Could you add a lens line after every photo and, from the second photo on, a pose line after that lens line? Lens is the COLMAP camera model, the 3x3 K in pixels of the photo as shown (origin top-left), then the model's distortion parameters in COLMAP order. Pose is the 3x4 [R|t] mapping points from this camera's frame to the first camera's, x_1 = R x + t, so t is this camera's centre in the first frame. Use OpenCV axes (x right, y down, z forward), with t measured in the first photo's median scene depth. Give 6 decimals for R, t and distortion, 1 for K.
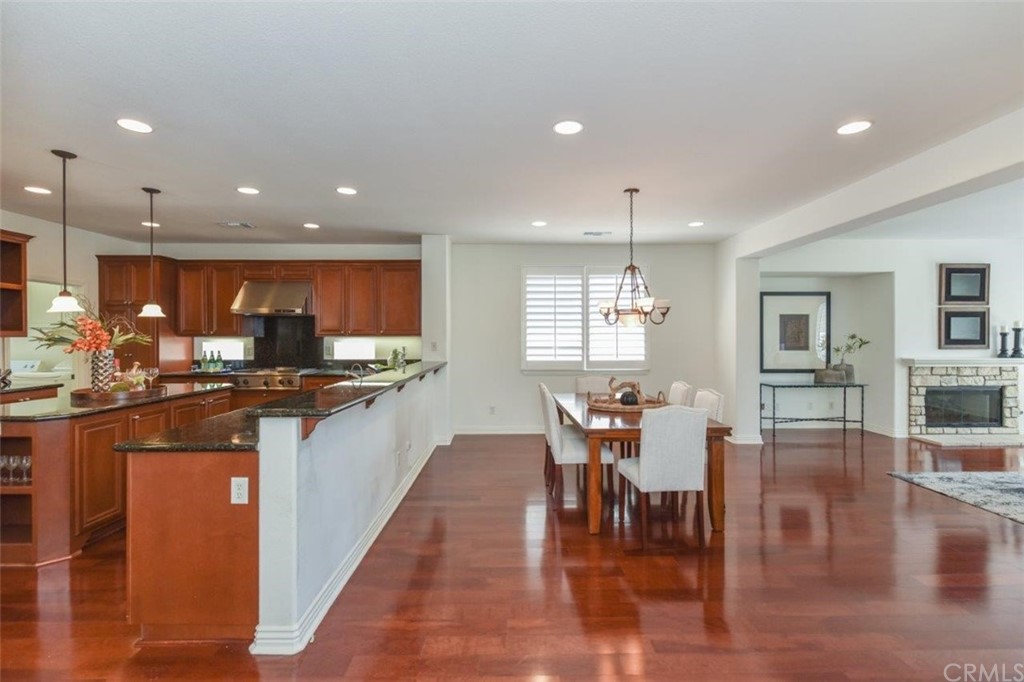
lens RADIAL K [[451.6, 0, 514.2], [0, 451.6, 339.3], [0, 0, 1]] dist [0.000741, -0.000494]
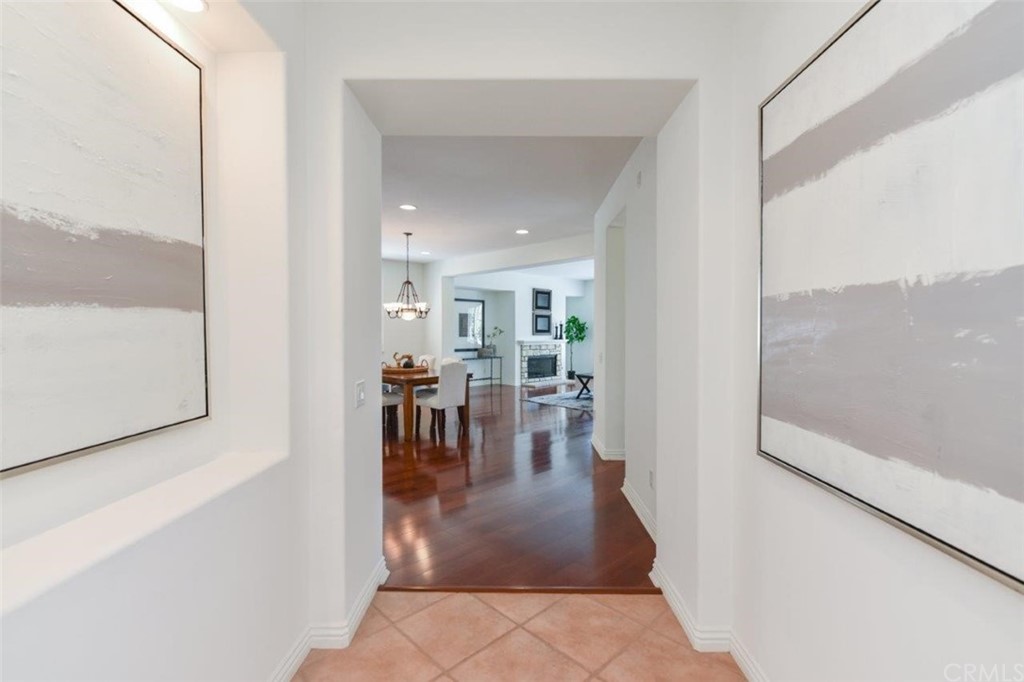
lens RADIAL K [[454.7, 0, 512.0], [0, 454.7, 341.0], [0, 0, 1]] dist [0.001377, -0.000273]
pose [[0.726916, -0.013316, 0.686597, -0.374085], [0.000683, 0.999825, 0.018668, 0.010680], [-0.686726, -0.013102, 0.726798, -0.269087]]
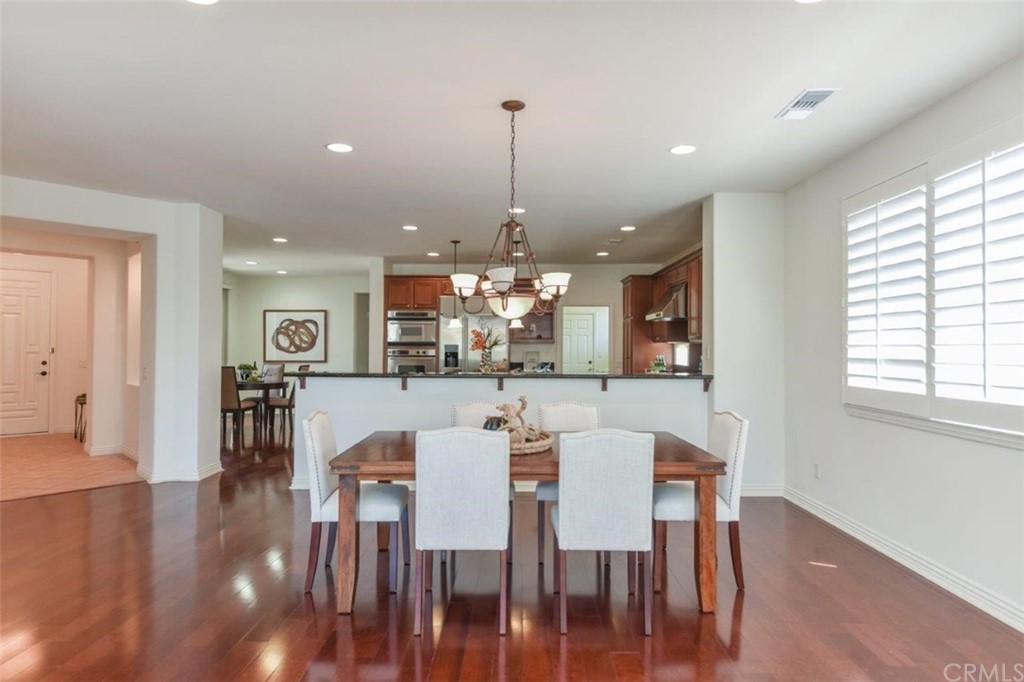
lens RADIAL K [[578.0, 0, 518.5], [0, 578.0, 340.6], [0, 0, 1]] dist [0.000561, -0.000076]
pose [[-0.013435, -0.010410, -0.999856, 0.698706], [-0.009130, 0.999905, -0.010288, 0.007545], [0.999868, 0.008991, -0.013528, 0.667868]]
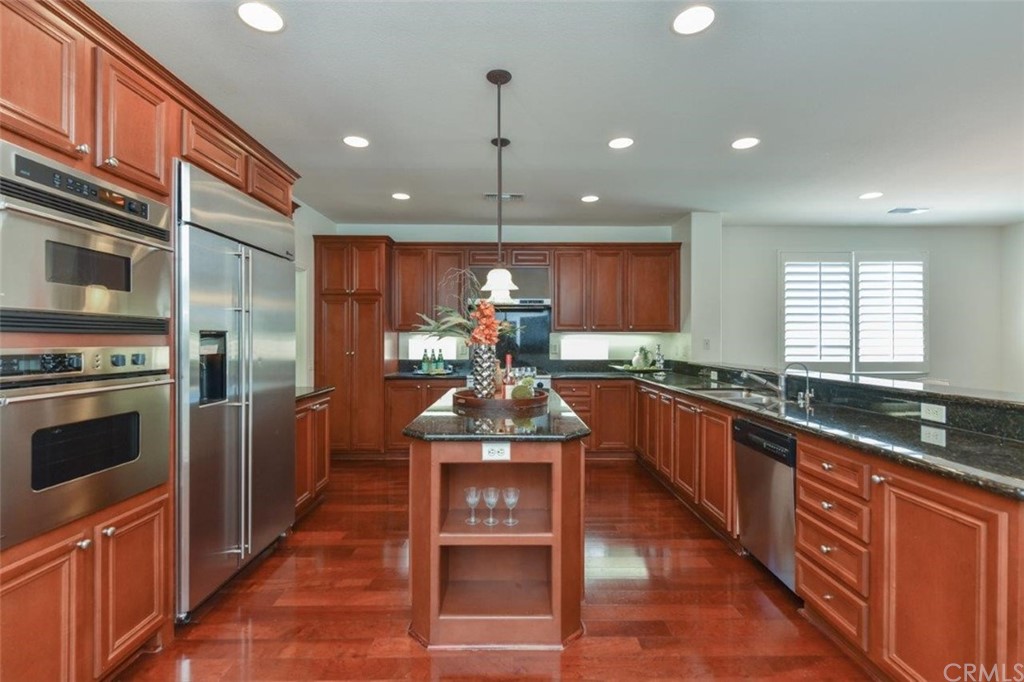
lens RADIAL K [[460.9, 0, 514.8], [0, 460.9, 339.5], [0, 0, 1]] dist [0.001431, -0.000157]
pose [[0.999983, 0.002417, -0.005315, -0.499845], [-0.002457, 0.999968, -0.007596, 0.013738], [0.005296, 0.007609, 0.999957, 0.127229]]
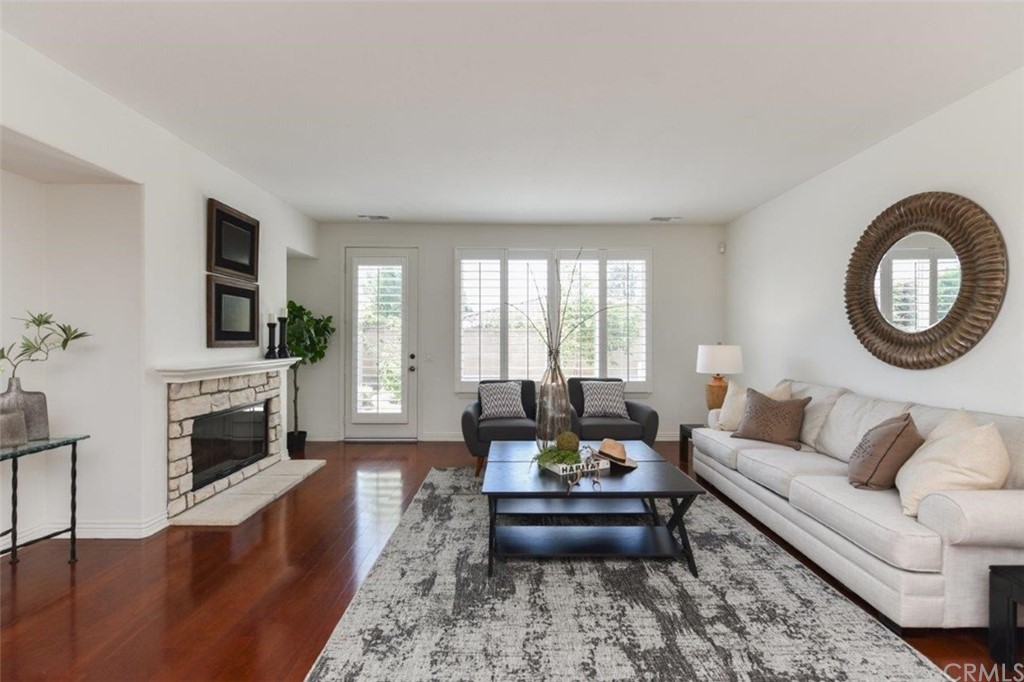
lens RADIAL K [[454.7, 0, 512.0], [0, 454.7, 341.0], [0, 0, 1]] dist [0.001377, -0.000273]
pose [[0.008678, 0.000983, 0.999962, 0.371936], [0.004356, 0.999990, -0.001021, 0.015188], [-0.999953, 0.004364, 0.008674, 0.614229]]
